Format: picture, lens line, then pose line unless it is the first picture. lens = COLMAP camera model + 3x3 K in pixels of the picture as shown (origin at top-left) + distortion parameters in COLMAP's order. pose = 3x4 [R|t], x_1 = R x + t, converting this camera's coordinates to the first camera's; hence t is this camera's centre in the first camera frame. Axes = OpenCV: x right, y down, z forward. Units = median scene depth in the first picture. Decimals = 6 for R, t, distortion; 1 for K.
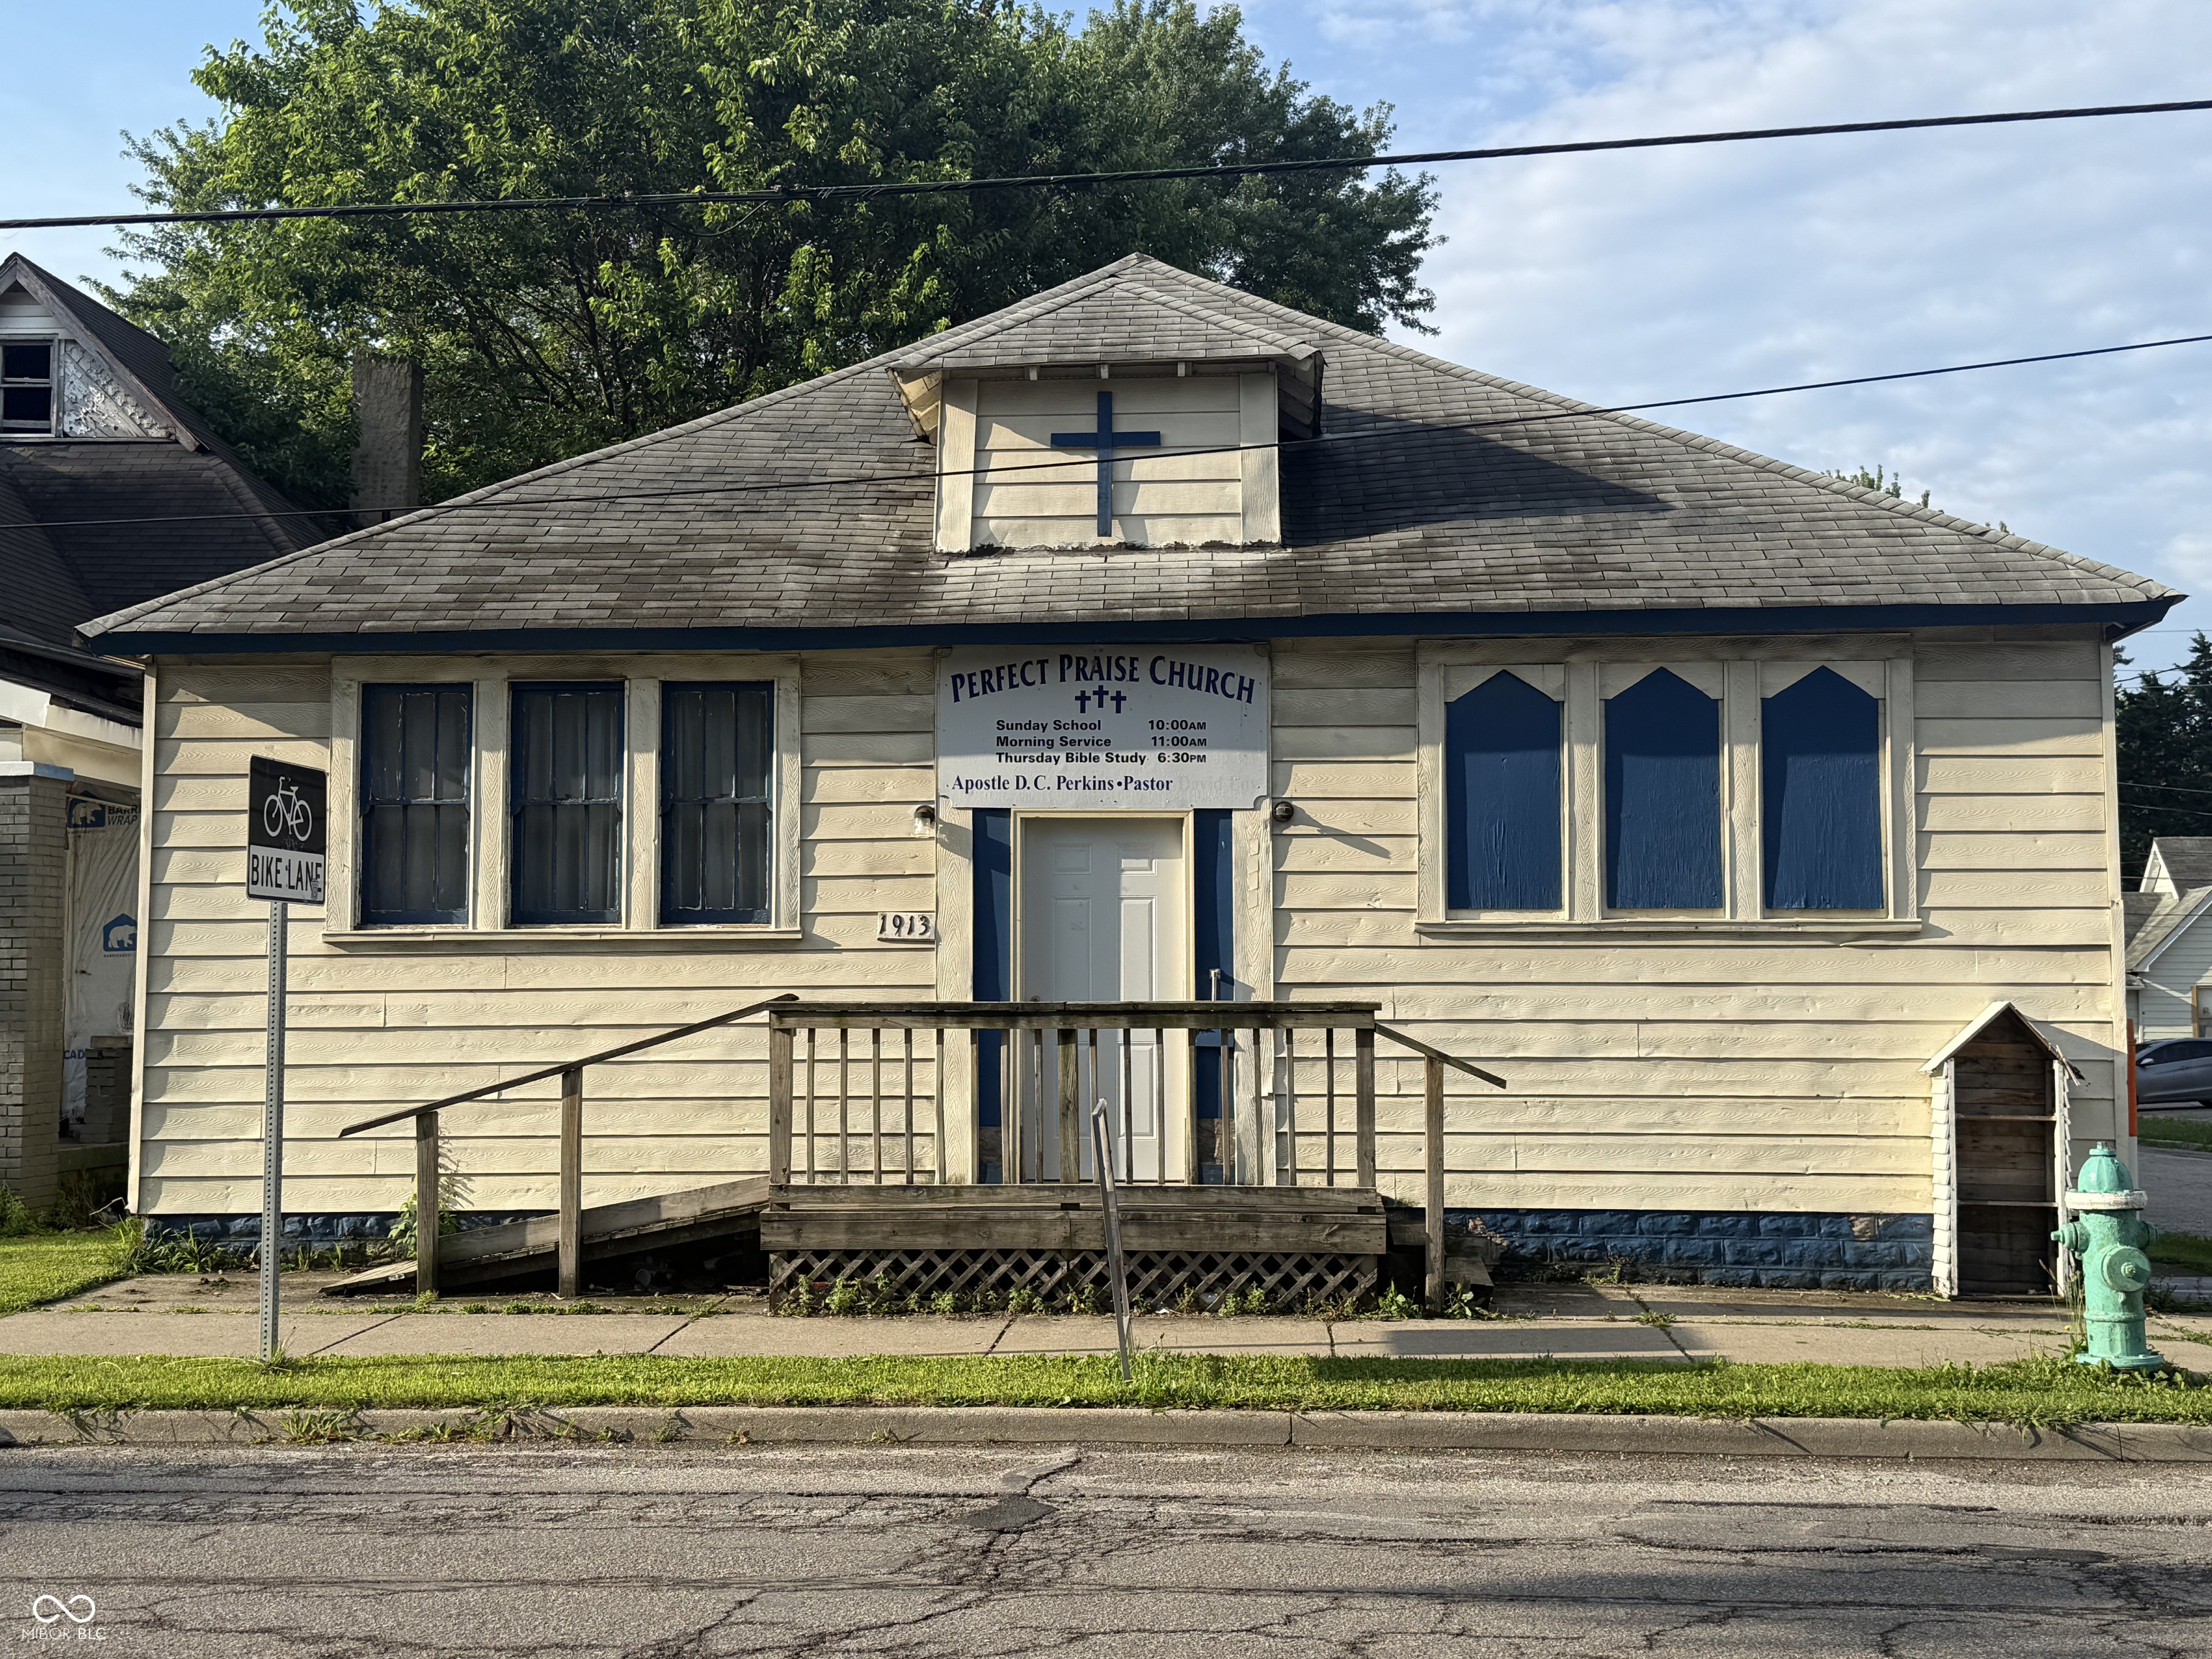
lens RADIAL K [[2594.3, 0, 1132.6], [0, 2594.3, 823.6], [0, 0, 1]] dist [0.118858, 0.000000]
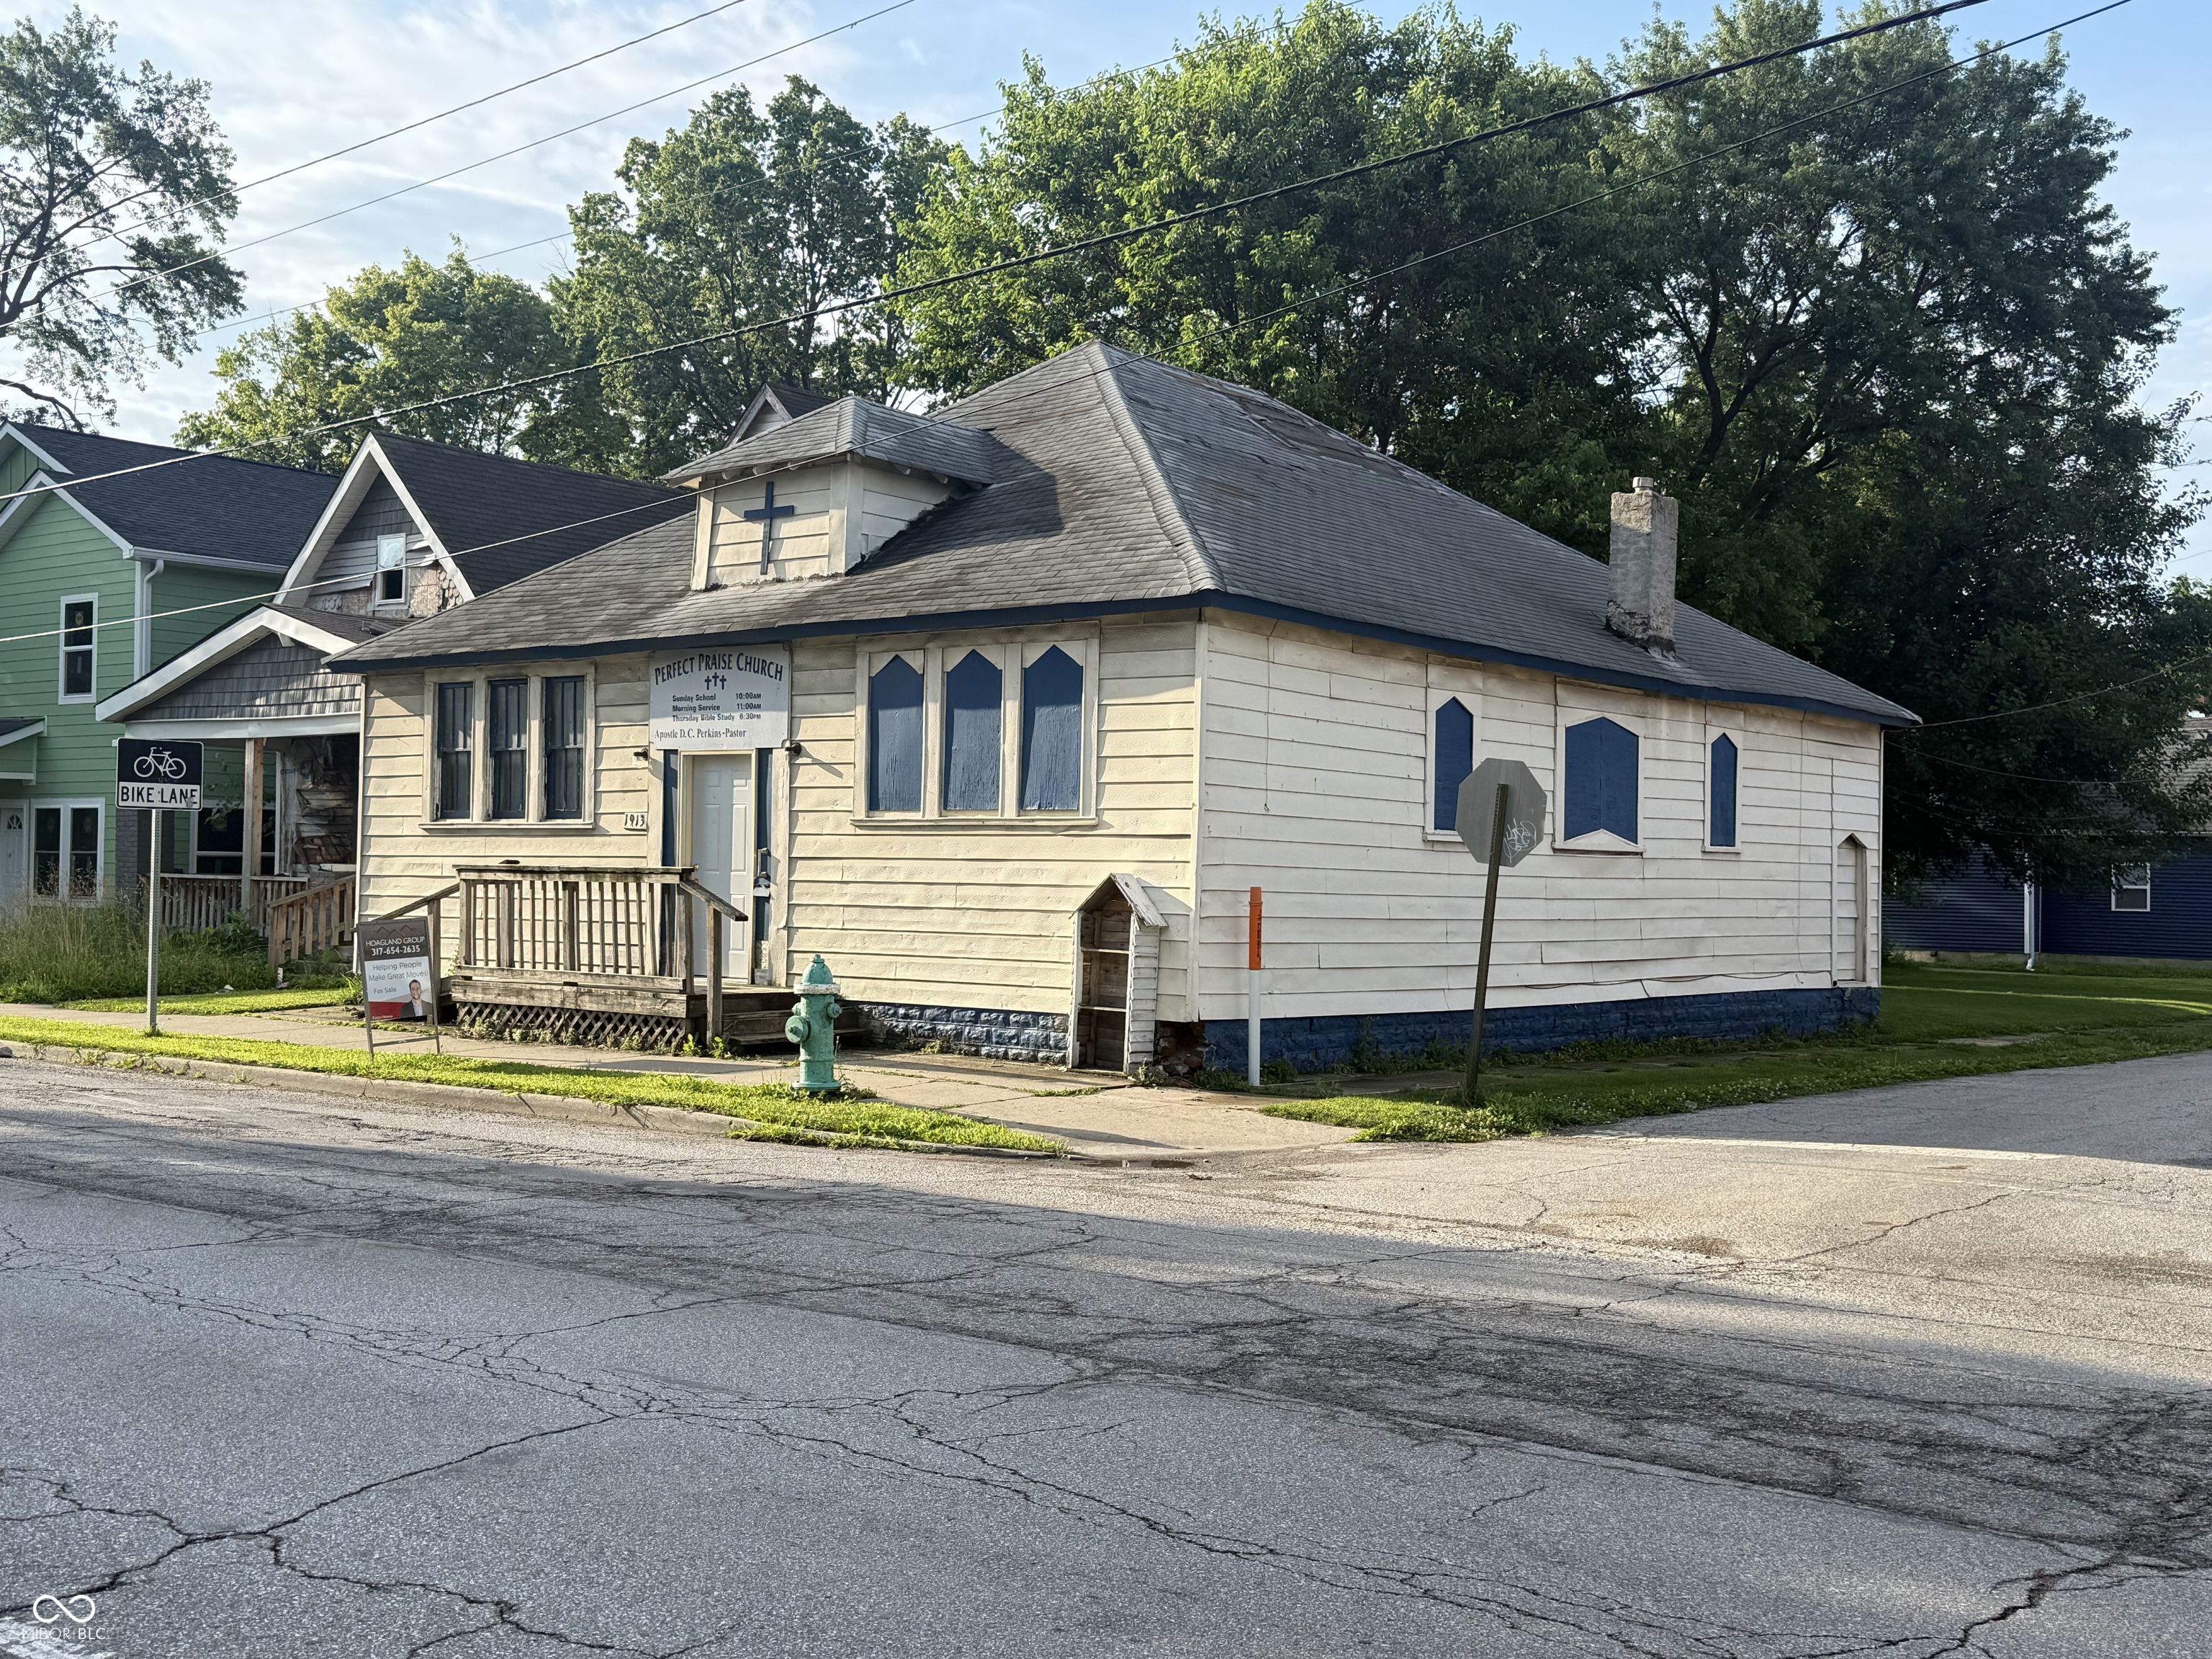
lens RADIAL K [[2377.0, 0, 1099.5], [0, 2377.0, 815.0], [0, 0, 1]] dist [0.115941, 0.000000]
pose [[0.823478, -0.000173, -0.567349, 1.036015], [0.024284, 0.999094, 0.034943, -0.010648], [0.566829, -0.042552, 0.822736, -0.092321]]
